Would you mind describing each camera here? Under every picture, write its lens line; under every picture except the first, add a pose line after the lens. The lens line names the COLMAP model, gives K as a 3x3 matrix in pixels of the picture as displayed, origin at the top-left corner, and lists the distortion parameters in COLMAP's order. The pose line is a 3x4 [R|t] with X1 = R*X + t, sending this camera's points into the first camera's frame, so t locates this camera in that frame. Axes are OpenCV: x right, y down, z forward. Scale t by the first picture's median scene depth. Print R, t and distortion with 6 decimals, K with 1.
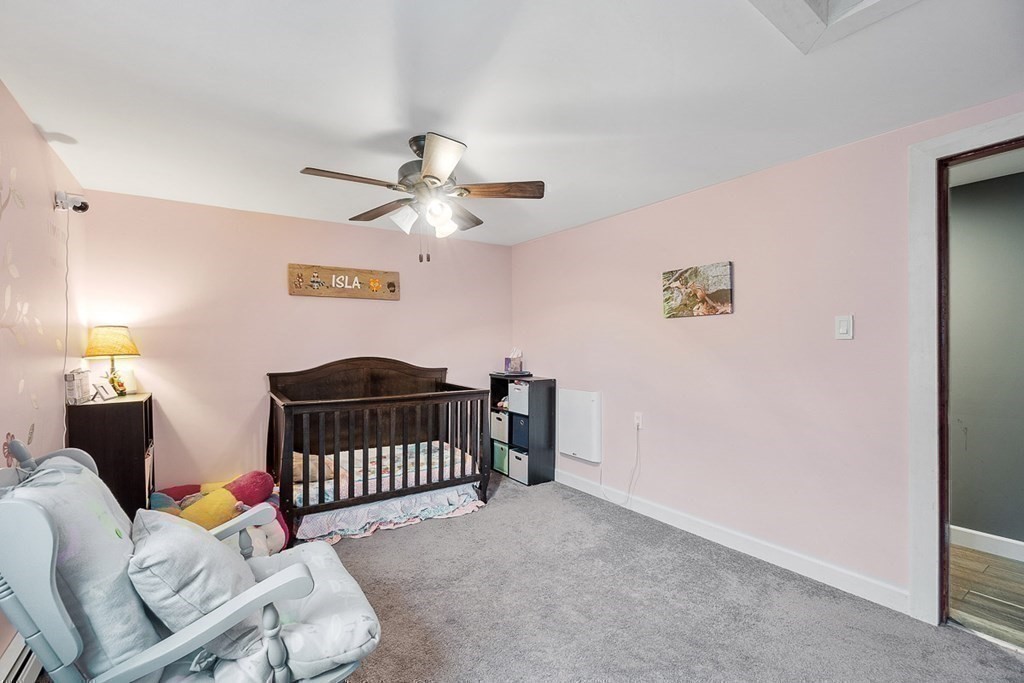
lens RADIAL K [[448.4, 0, 499.2], [0, 448.4, 353.2], [0, 0, 1]] dist [-0.000774, 0.000285]
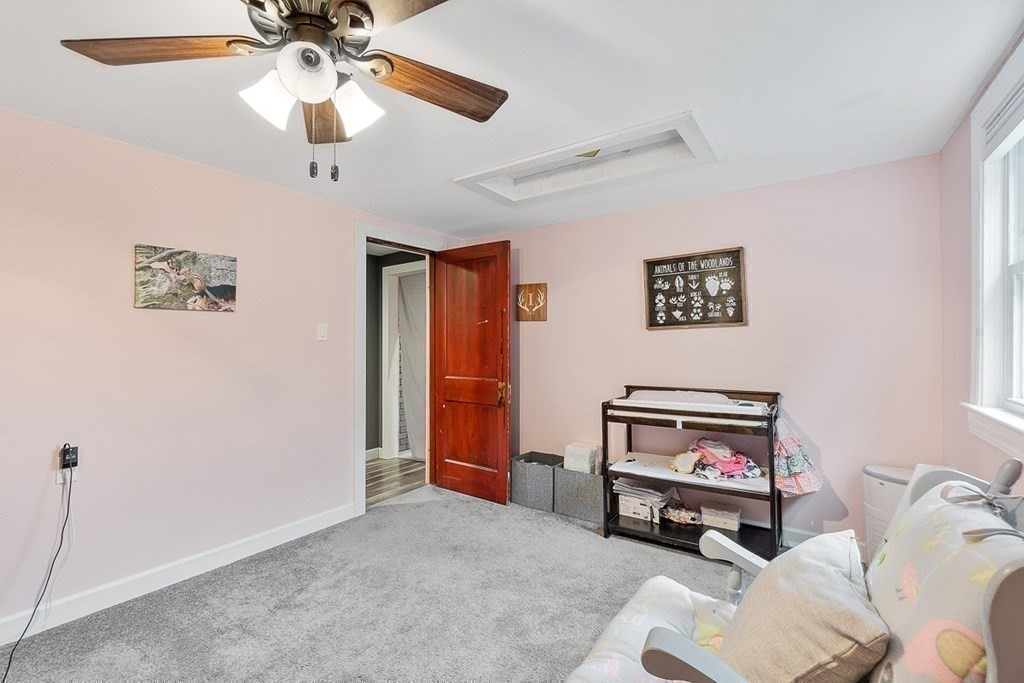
lens RADIAL K [[444.6, 0, 503.0], [0, 444.6, 343.1], [0, 0, 1]] dist [-0.008276, 0.000181]
pose [[-0.340387, 0.004592, 0.940274, -0.527180], [0.023031, 0.999729, 0.003456, -0.012191], [-0.940003, 0.022832, -0.340400, 0.744635]]
